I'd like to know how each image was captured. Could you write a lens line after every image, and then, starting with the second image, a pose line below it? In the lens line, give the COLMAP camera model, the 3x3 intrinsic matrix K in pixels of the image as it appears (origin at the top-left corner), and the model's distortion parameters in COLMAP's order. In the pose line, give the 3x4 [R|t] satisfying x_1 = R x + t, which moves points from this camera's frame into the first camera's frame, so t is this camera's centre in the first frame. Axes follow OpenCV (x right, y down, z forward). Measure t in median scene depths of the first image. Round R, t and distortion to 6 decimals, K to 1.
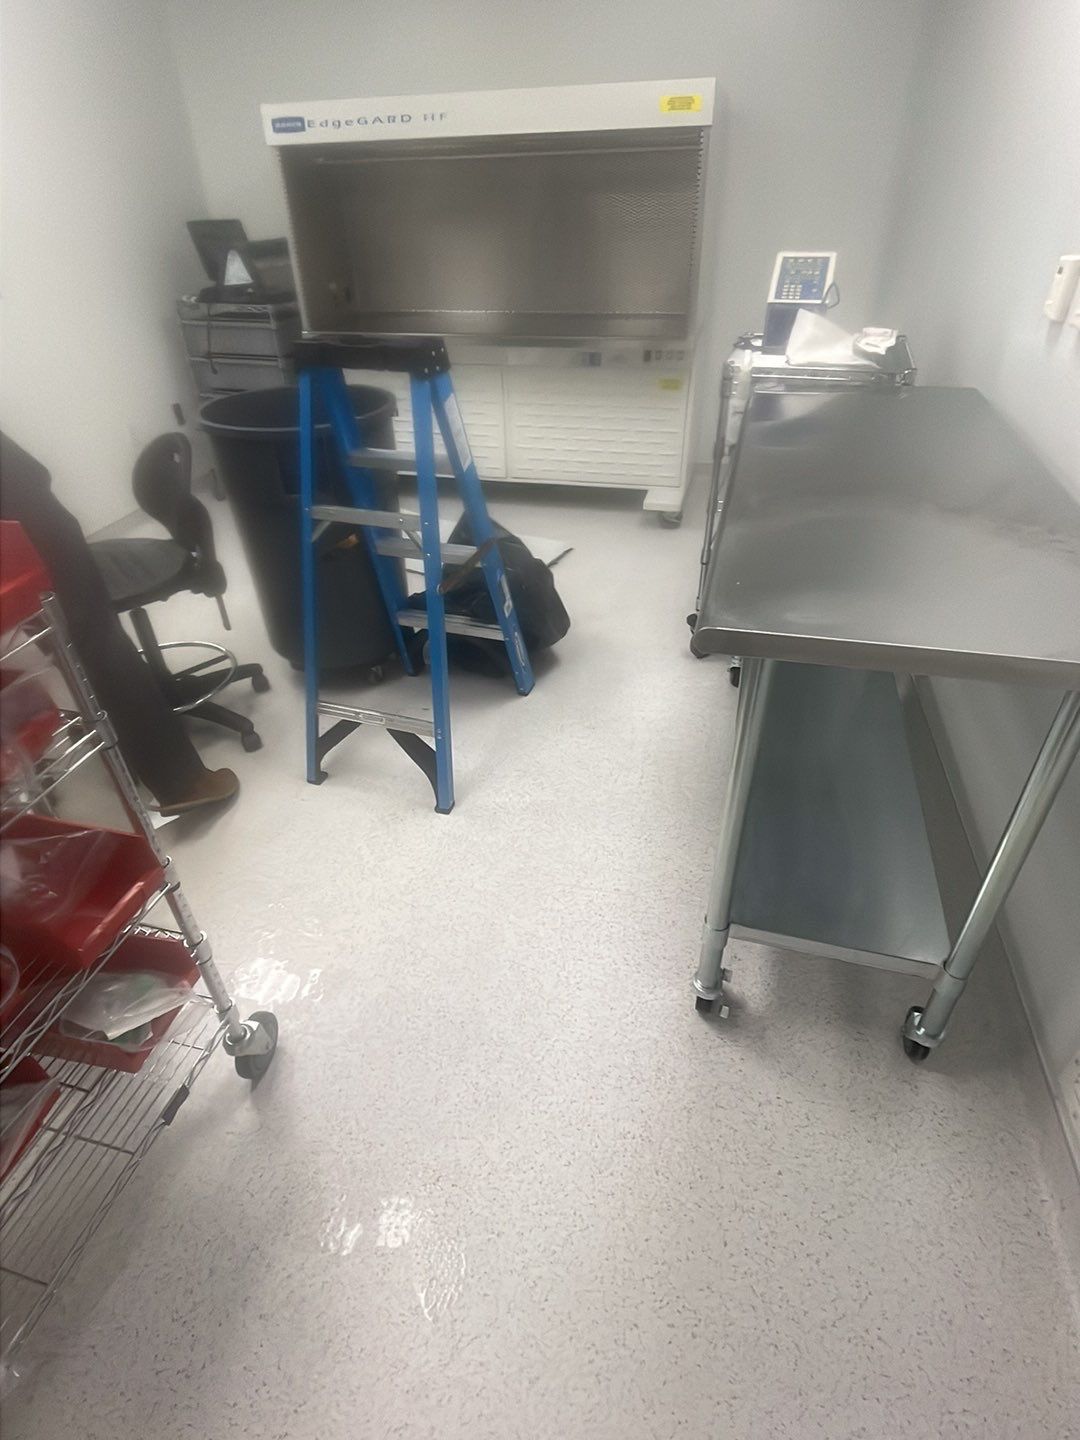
lens RADIAL K [[759.2, 0, 540.0], [0, 759.2, 720.0], [0, 0, 1]] dist [0.031133, -0.029823]
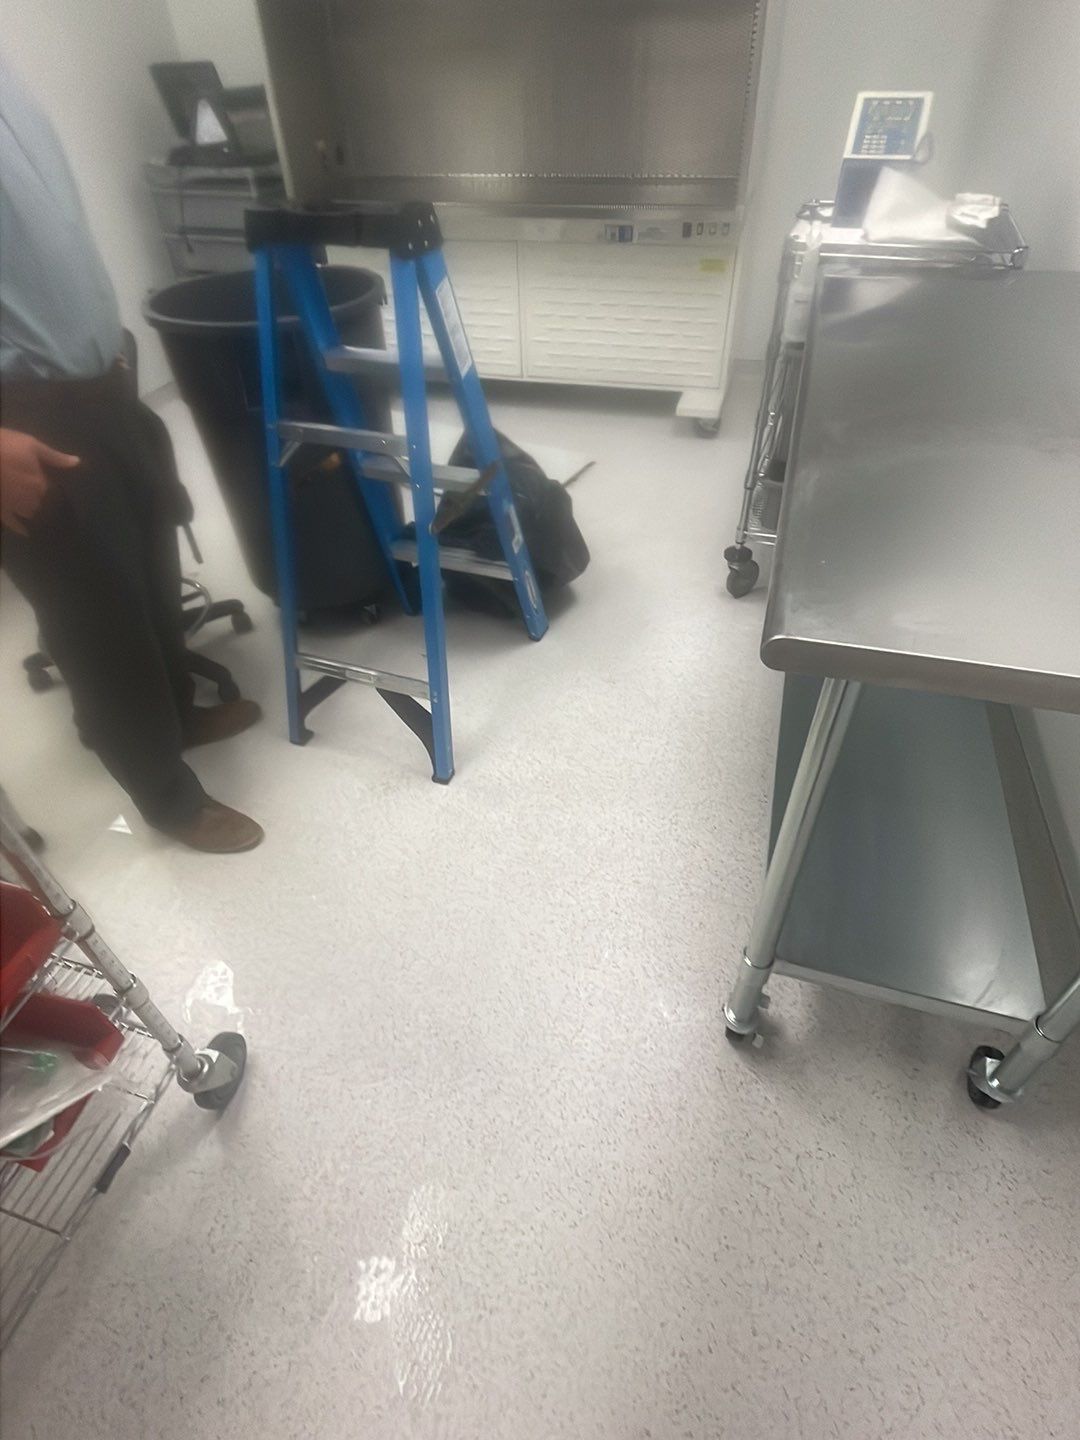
lens RADIAL K [[759.2, 0, 540.0], [0, 759.2, 720.0], [0, 0, 1]] dist [0.031133, -0.029823]
pose [[0.999622, 0.014424, -0.023385, 0.007726], [-0.011454, 0.992402, 0.122505, -0.066218], [0.024974, -0.122191, 0.992192, 0.148504]]
